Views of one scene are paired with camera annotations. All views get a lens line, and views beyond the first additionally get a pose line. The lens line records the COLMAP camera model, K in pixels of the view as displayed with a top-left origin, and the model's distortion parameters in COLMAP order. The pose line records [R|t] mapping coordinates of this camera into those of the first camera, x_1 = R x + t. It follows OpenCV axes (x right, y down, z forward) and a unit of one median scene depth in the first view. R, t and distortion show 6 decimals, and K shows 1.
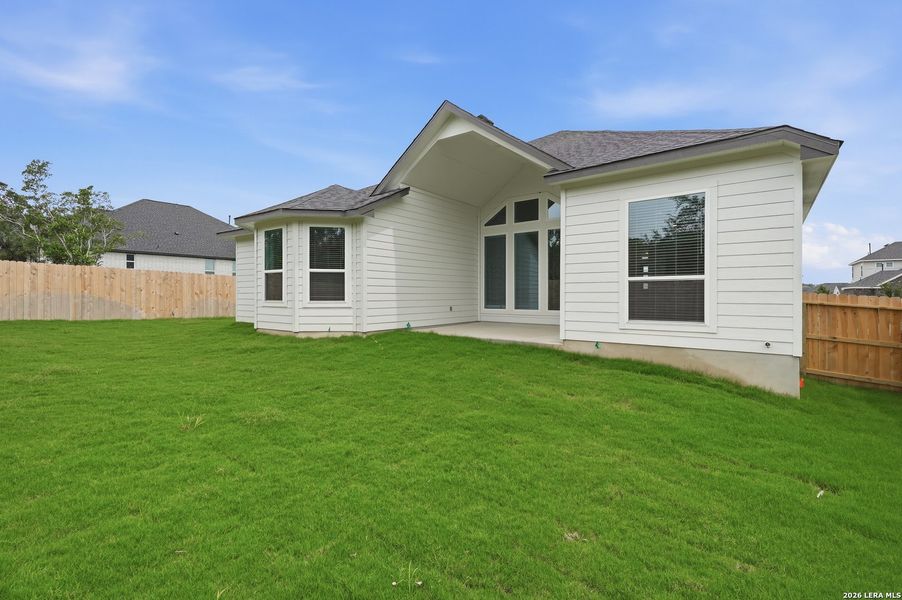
lens RADIAL K [[408.7, 0, 443.5], [0, 408.7, 291.1], [0, 0, 1]] dist [0.032023, -0.000040]
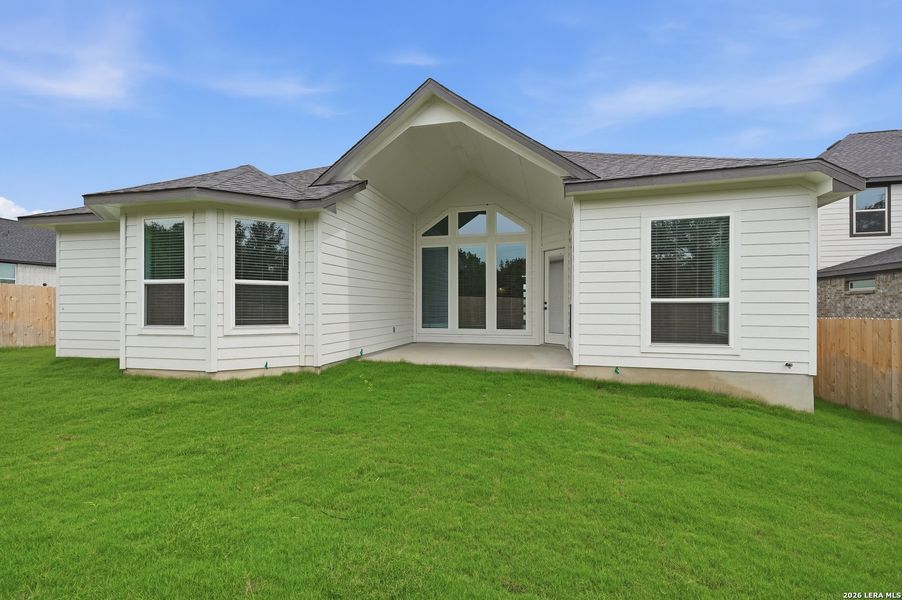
lens RADIAL K [[401.1, 0, 445.7], [0, 401.1, 303.7], [0, 0, 1]] dist [0.041299, -0.010450]
pose [[0.922574, 0.003568, 0.385804, -0.261858], [-0.003536, 0.999993, -0.000794, -0.014020], [-0.385804, -0.000632, 0.922581, 0.230764]]
